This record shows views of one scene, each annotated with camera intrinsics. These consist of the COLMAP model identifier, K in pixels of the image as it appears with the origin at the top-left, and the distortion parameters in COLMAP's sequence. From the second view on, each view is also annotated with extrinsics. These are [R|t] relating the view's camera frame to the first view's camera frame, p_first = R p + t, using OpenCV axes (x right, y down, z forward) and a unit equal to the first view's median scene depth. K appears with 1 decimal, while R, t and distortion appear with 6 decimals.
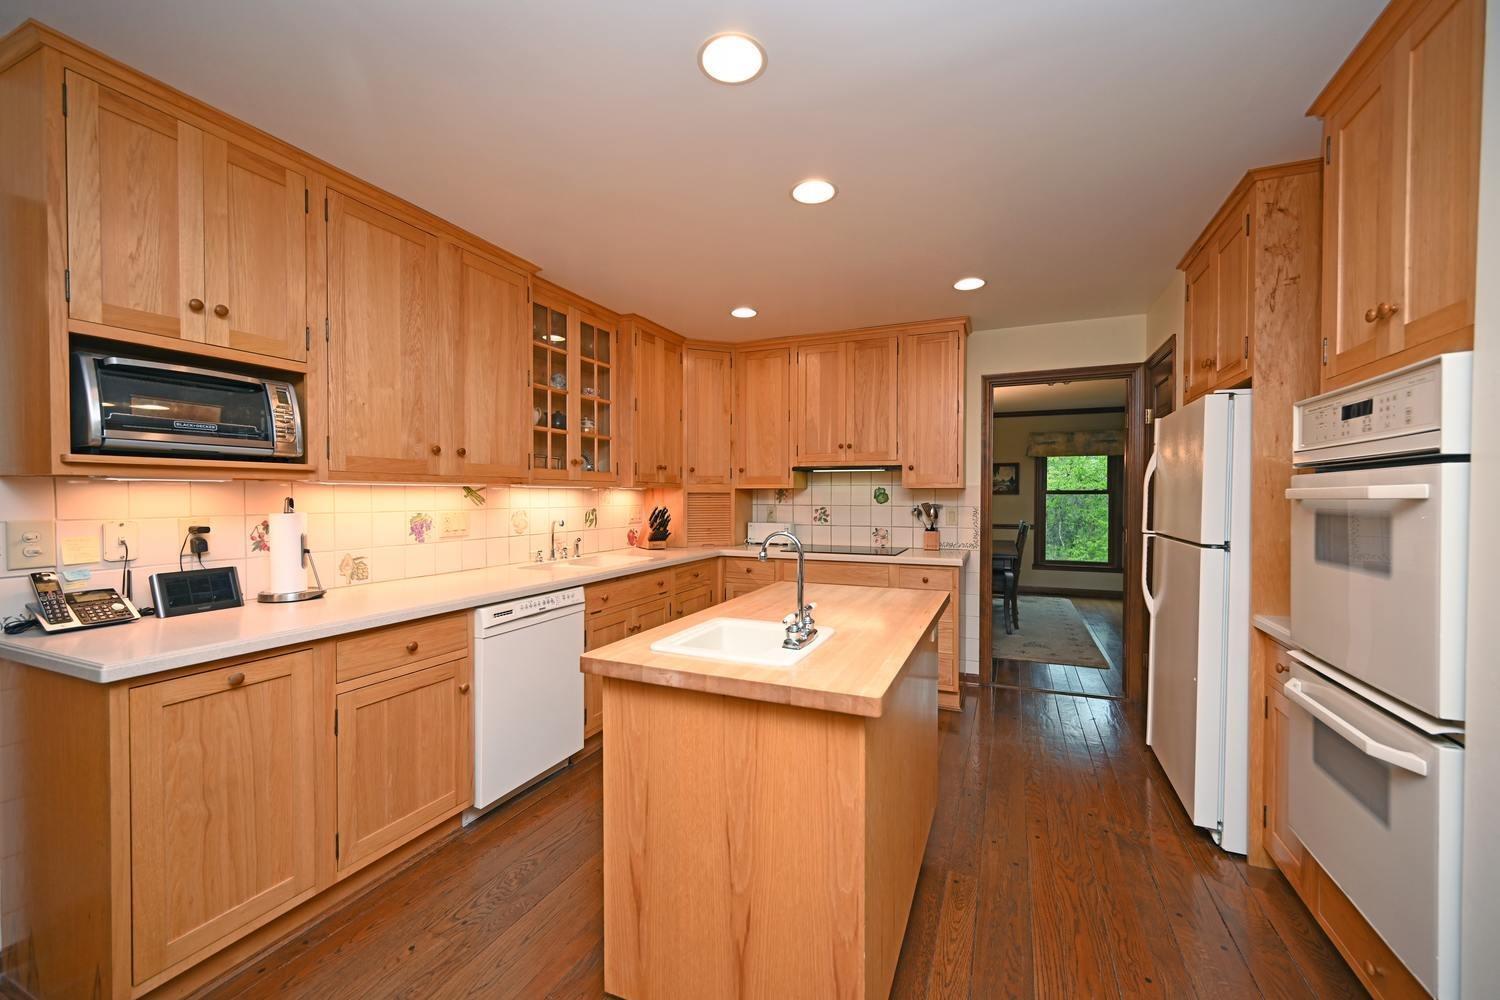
lens RADIAL K [[588.9, 0, 751.6], [0, 588.9, 505.2], [0, 0, 1]] dist [0.000456, 0.000273]
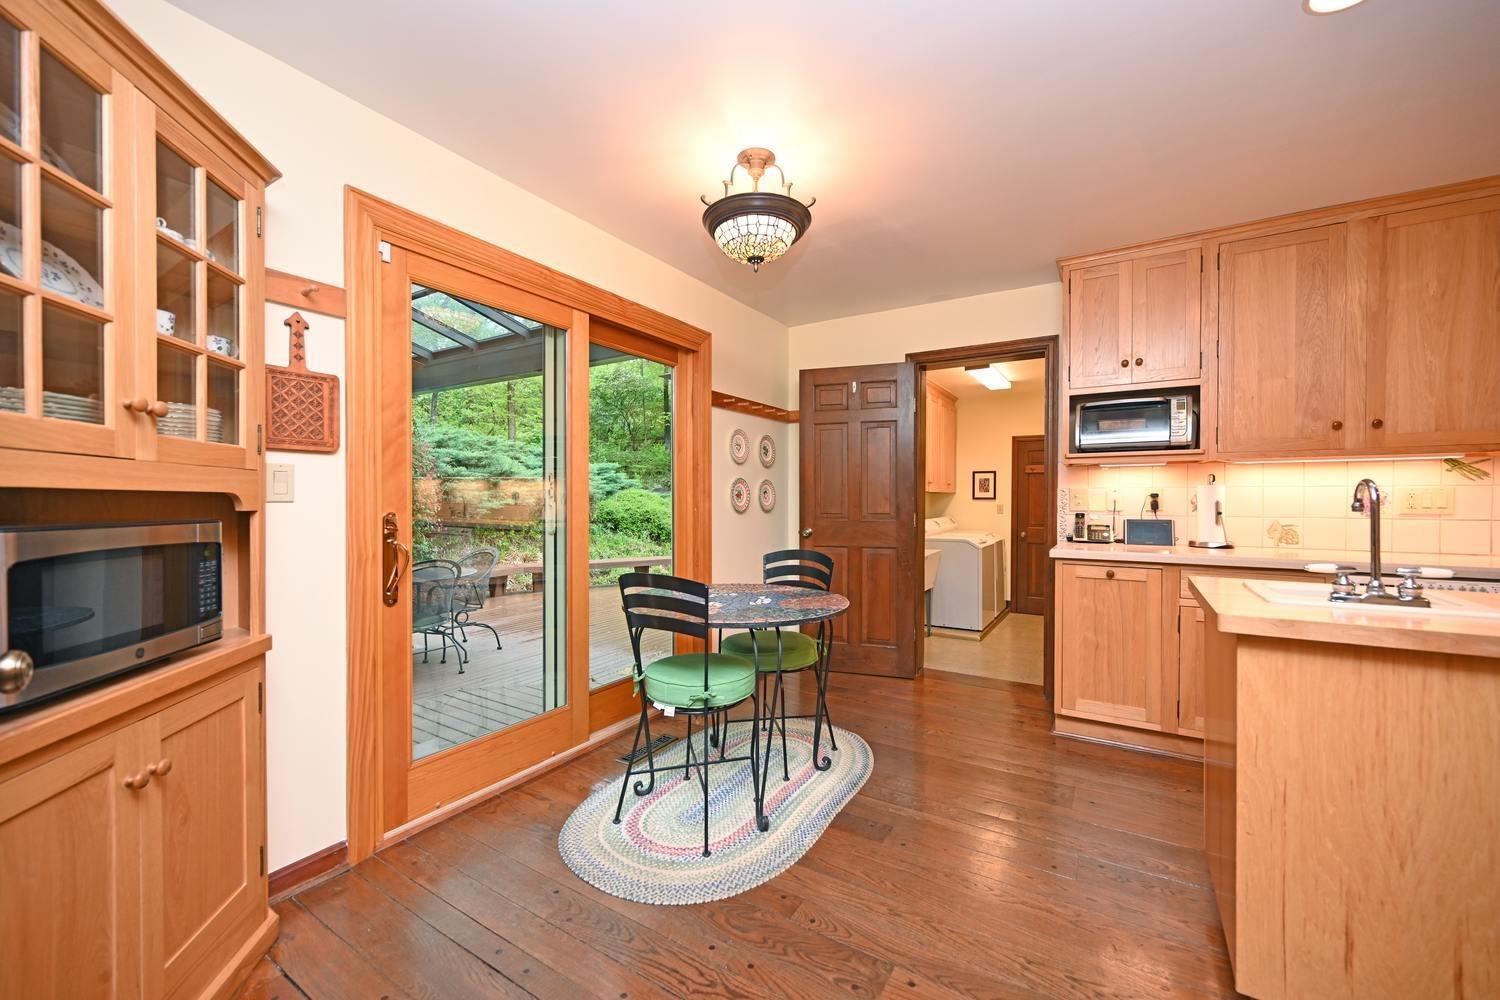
lens RADIAL K [[588.9, 0, 750.5], [0, 588.9, 501.0], [0, 0, 1]] dist [0.000456, 0.000273]
pose [[-0.145712, 0.004746, -0.989316, 0.758843], [-0.016771, 0.999833, 0.007267, 0.059494], [0.989185, 0.017651, -0.145608, 0.132384]]
